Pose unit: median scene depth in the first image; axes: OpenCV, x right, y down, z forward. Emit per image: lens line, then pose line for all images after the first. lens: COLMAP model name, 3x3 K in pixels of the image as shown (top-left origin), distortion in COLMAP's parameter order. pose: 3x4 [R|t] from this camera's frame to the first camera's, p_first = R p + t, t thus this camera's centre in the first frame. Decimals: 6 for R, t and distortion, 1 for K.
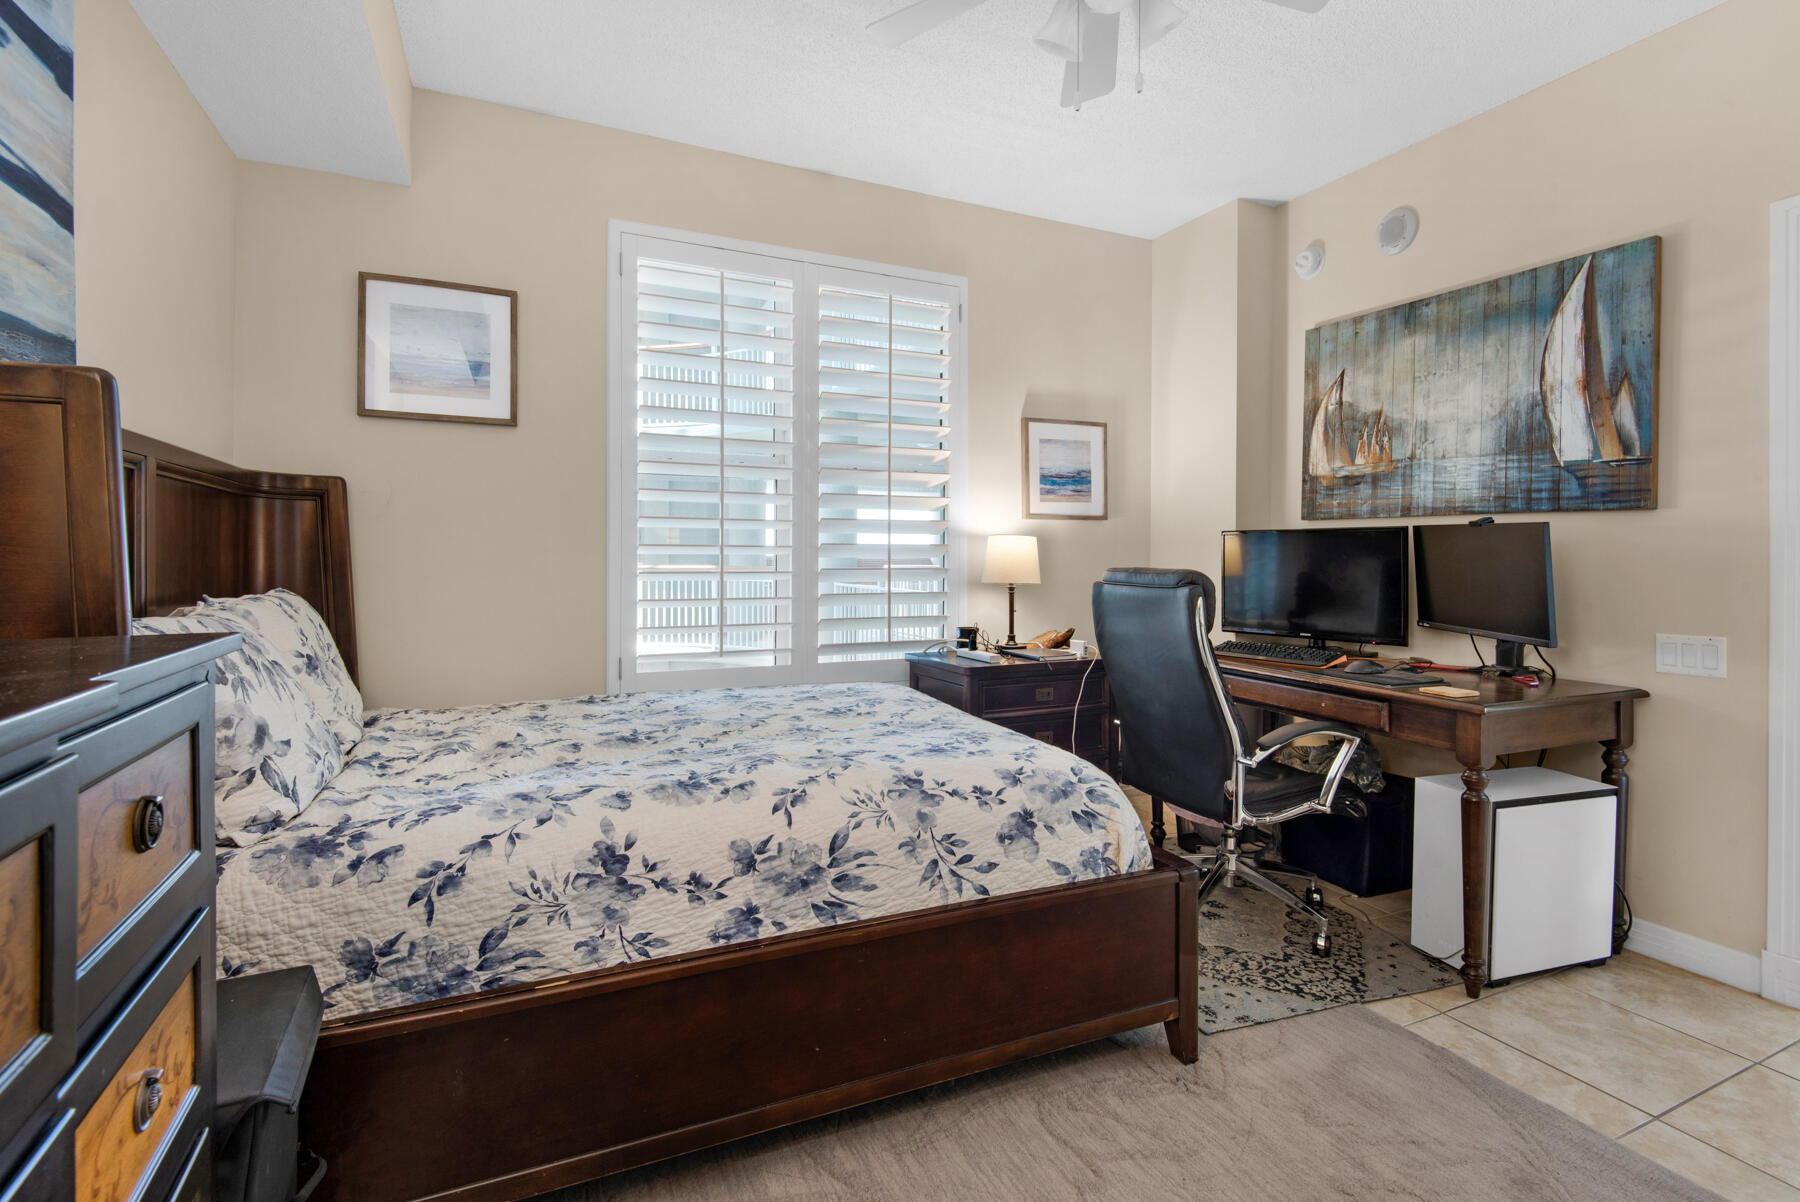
lens RADIAL K [[840.6, 0, 895.6], [0, 840.6, 544.2], [0, 0, 1]] dist [0.017865, -0.000014]
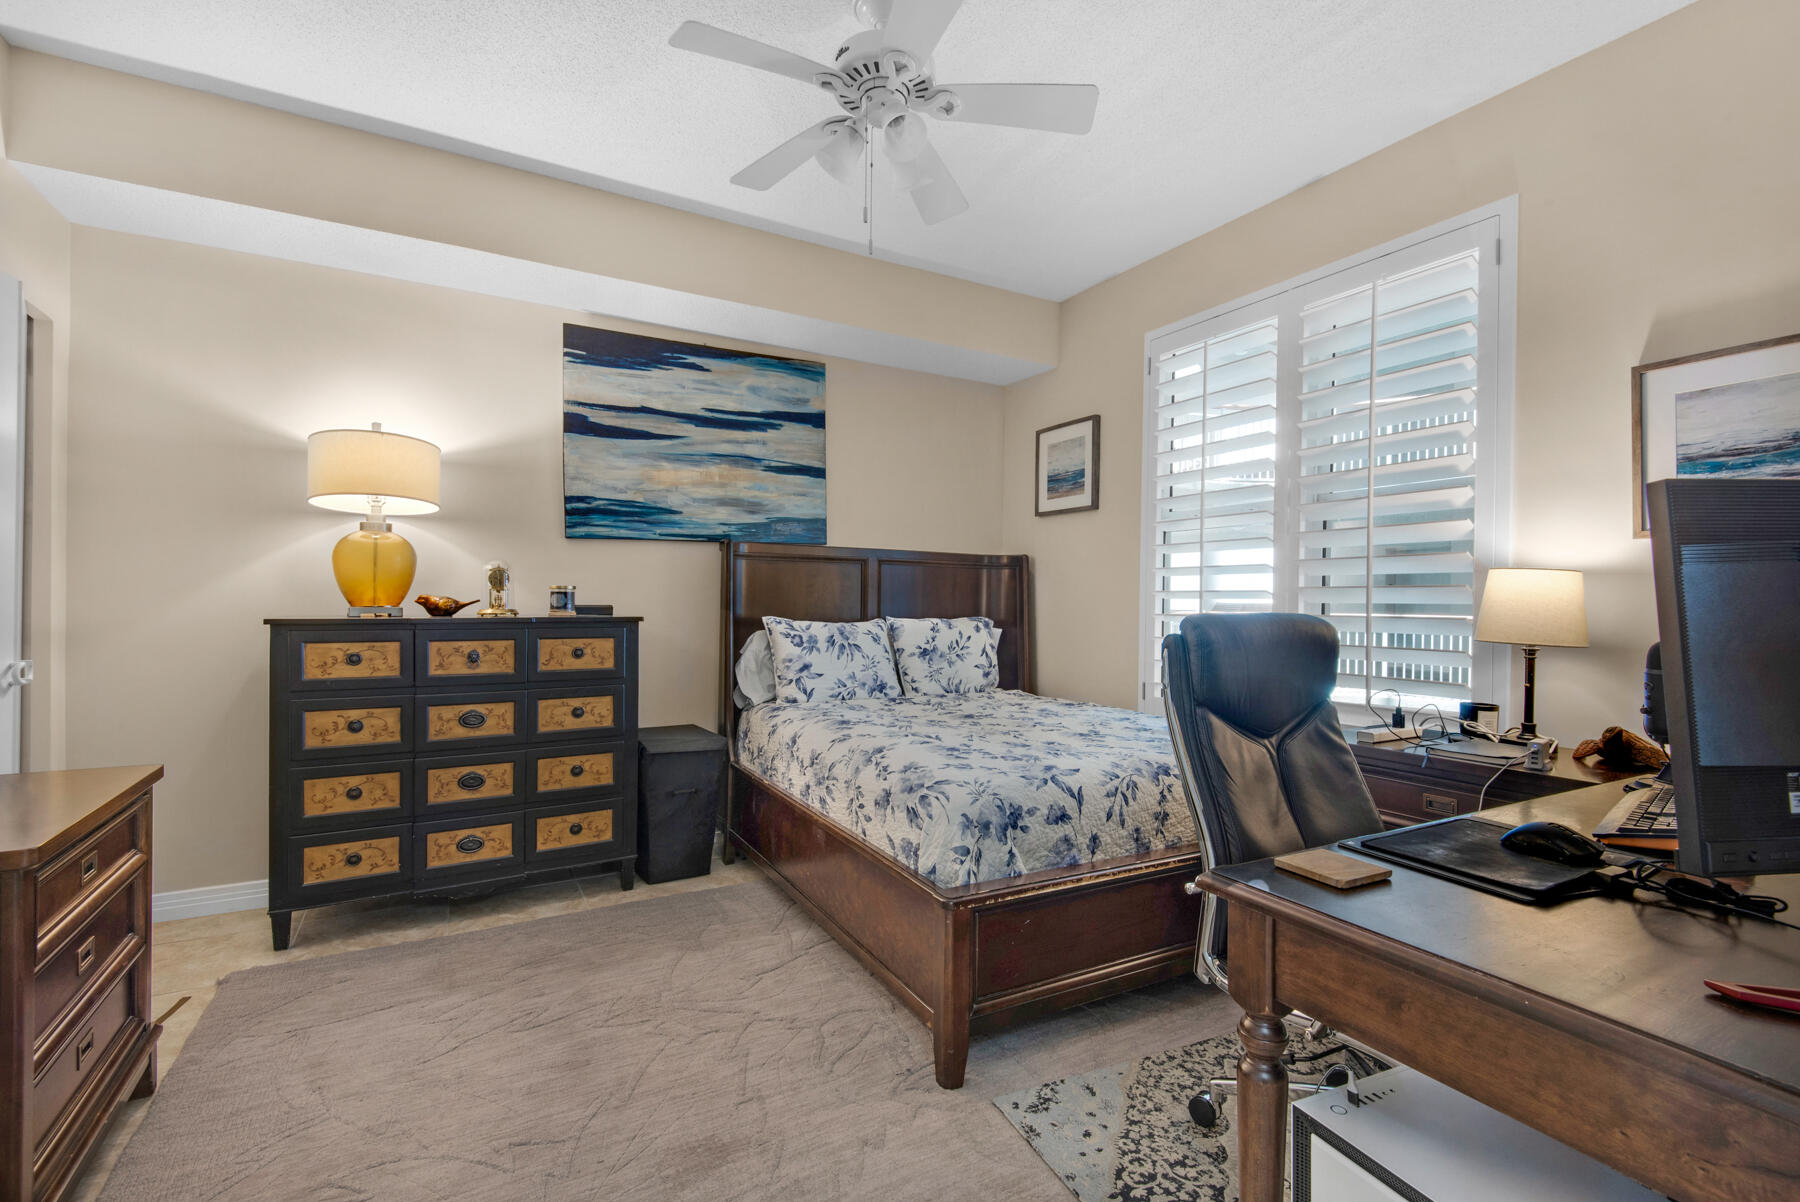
lens RADIAL K [[807.6, 0, 901.1], [0, 807.6, 582.2], [0, 0, 1]] dist [0.001895, -0.000373]
pose [[0.082493, -0.025308, -0.996270, 0.926435], [0.004188, 0.999677, -0.025048, 0.016918], [0.996583, -0.002106, 0.082572, 0.602712]]
